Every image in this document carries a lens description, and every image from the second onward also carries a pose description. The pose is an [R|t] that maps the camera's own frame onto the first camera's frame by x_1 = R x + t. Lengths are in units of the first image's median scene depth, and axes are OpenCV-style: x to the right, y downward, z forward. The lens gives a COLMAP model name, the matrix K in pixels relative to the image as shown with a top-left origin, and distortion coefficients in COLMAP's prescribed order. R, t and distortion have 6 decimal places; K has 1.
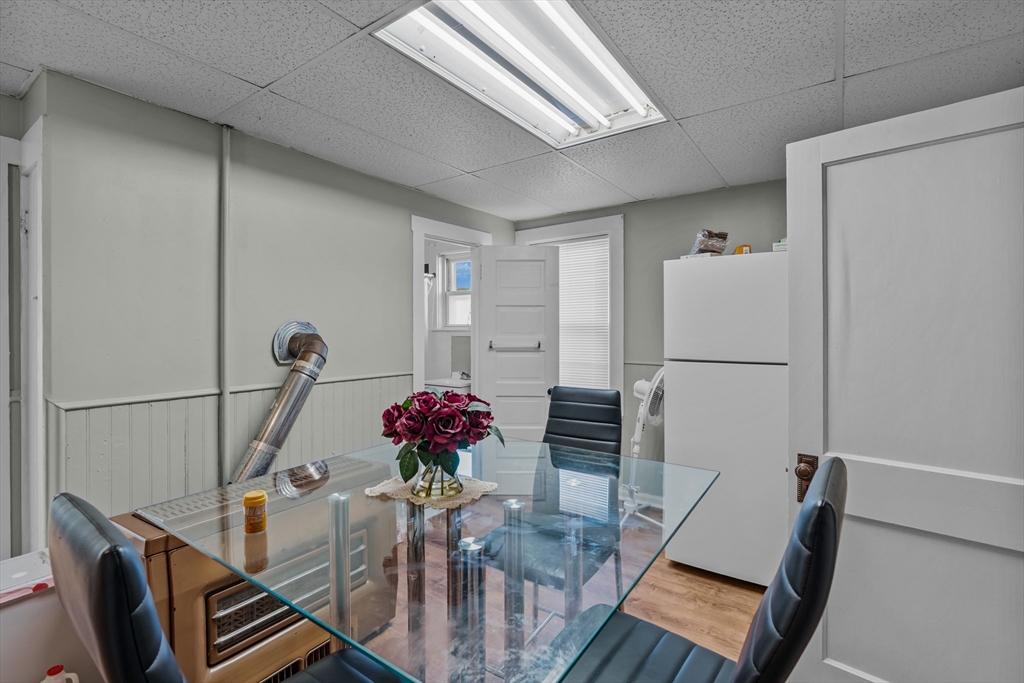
lens RADIAL K [[467.2, 0, 512.2], [0, 467.2, 336.1], [0, 0, 1]] dist [-0.005010, -0.000494]
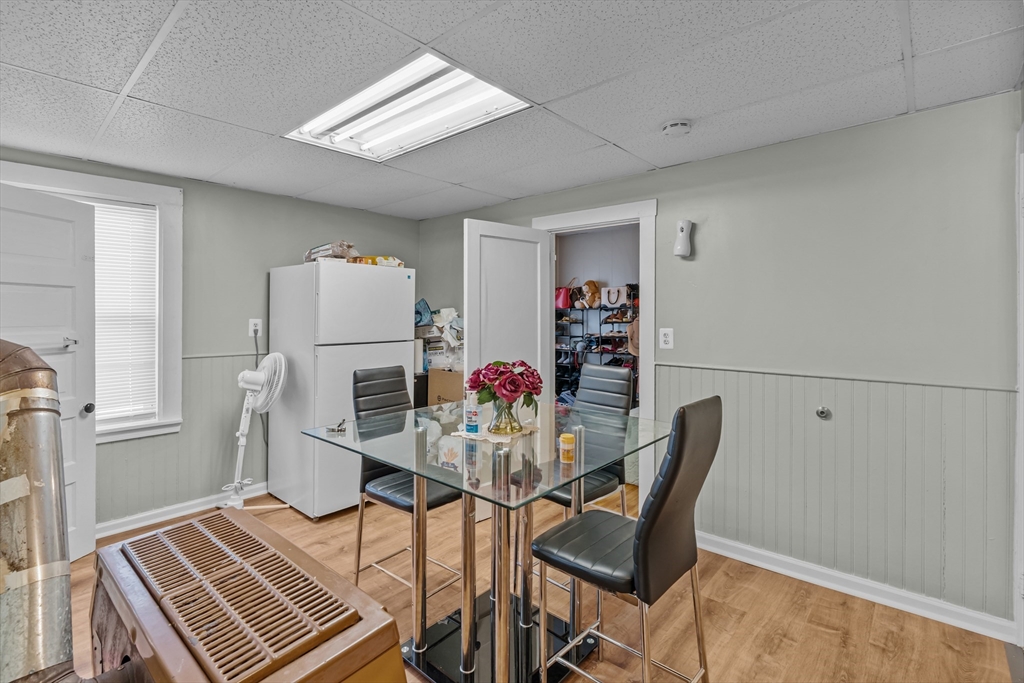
lens RADIAL K [[477.0, 0, 512.6], [0, 477.0, 315.7], [0, 0, 1]] dist [0.001439, 0.000126]
pose [[0.107125, 0.001804, 0.994244, -0.739392], [0.016845, 0.999852, -0.003629, -0.009243], [-0.994103, 0.017137, 0.107079, 0.357886]]
